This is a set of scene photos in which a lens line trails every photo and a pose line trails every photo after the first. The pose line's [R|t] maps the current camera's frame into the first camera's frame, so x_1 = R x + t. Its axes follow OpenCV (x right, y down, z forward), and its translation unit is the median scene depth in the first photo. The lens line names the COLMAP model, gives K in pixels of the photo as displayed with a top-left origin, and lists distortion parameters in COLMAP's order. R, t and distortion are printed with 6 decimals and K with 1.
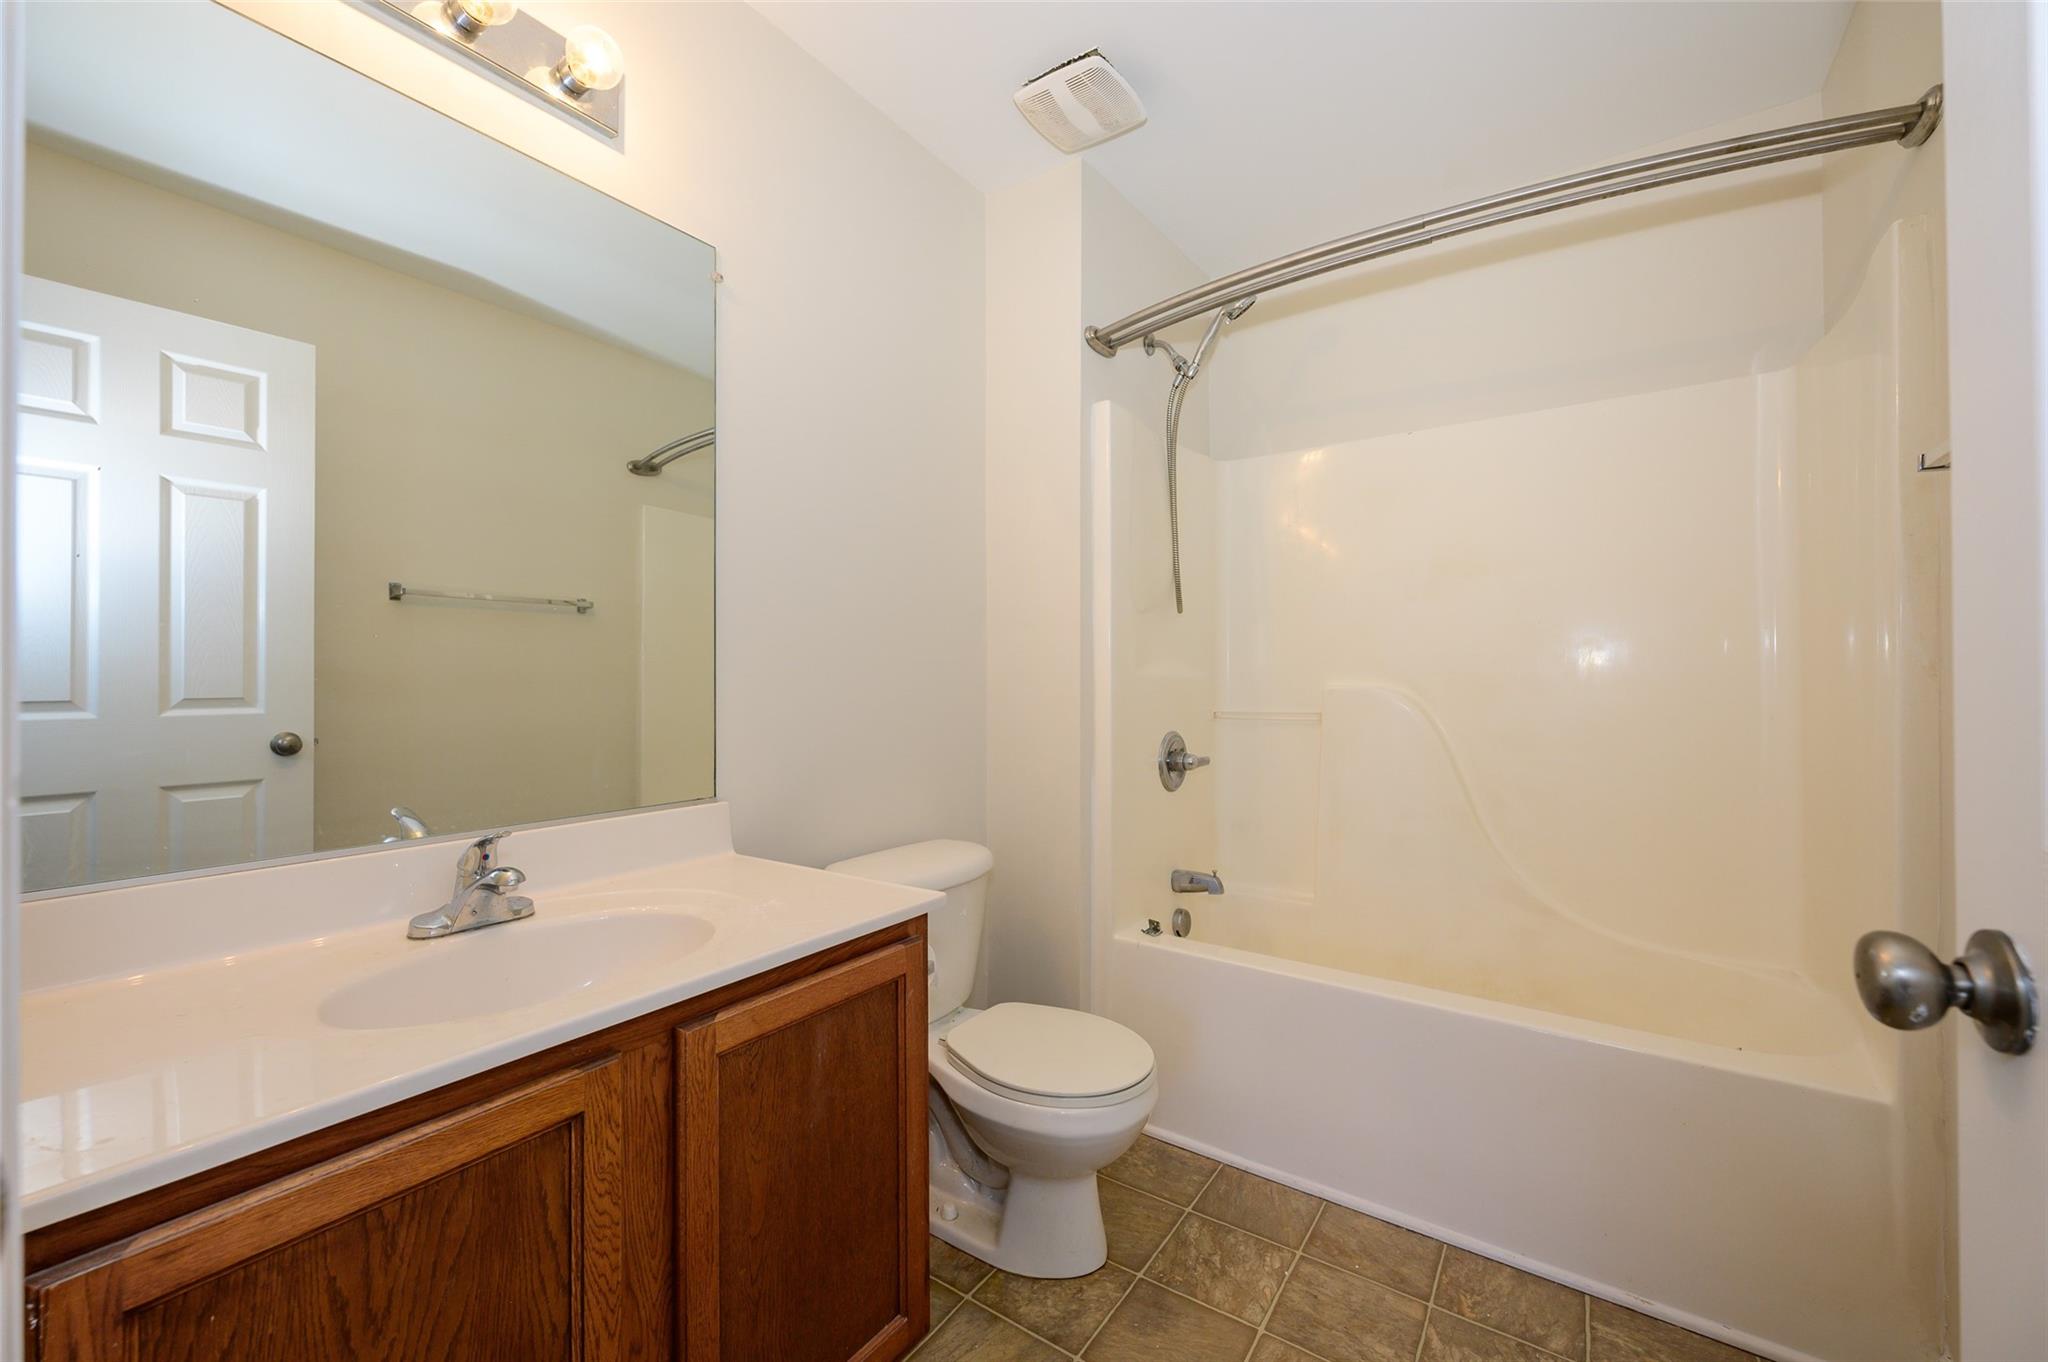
lens RADIAL K [[812.8, 0, 1029.9], [0, 812.8, 673.5], [0, 0, 1]] dist [-0.002152, 0.000238]
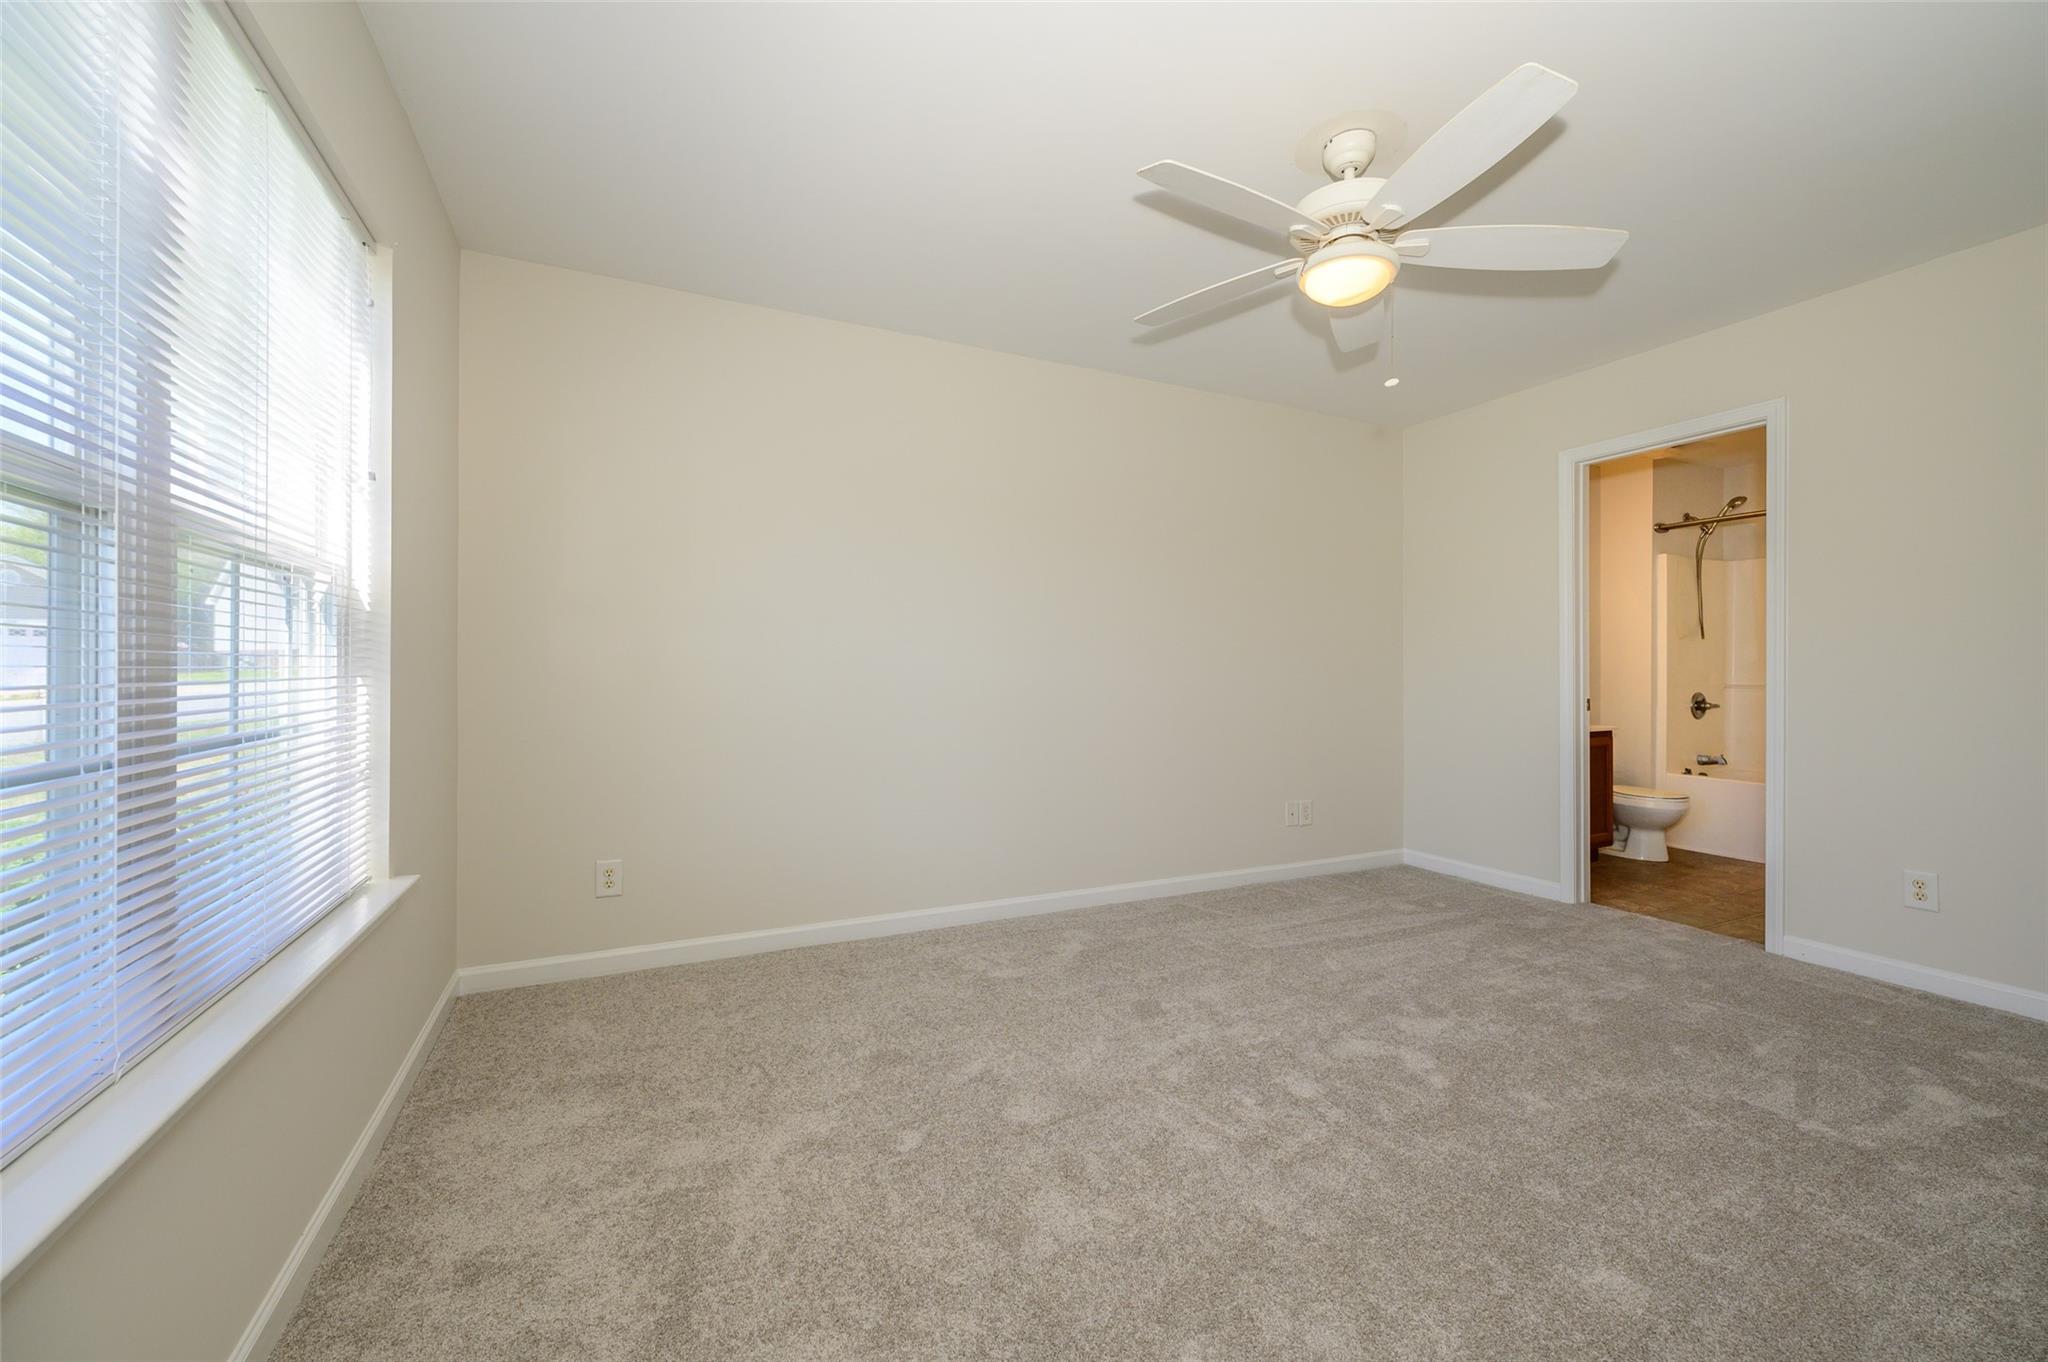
lens RADIAL K [[812.8, 0, 1030.5], [0, 812.8, 675.1], [0, 0, 1]] dist [-0.002152, 0.000238]
pose [[0.871305, 0.004367, -0.490723, -0.331445], [-0.002043, 0.999984, 0.005270, 0.017426], [0.490738, -0.003589, 0.871300, -1.855908]]
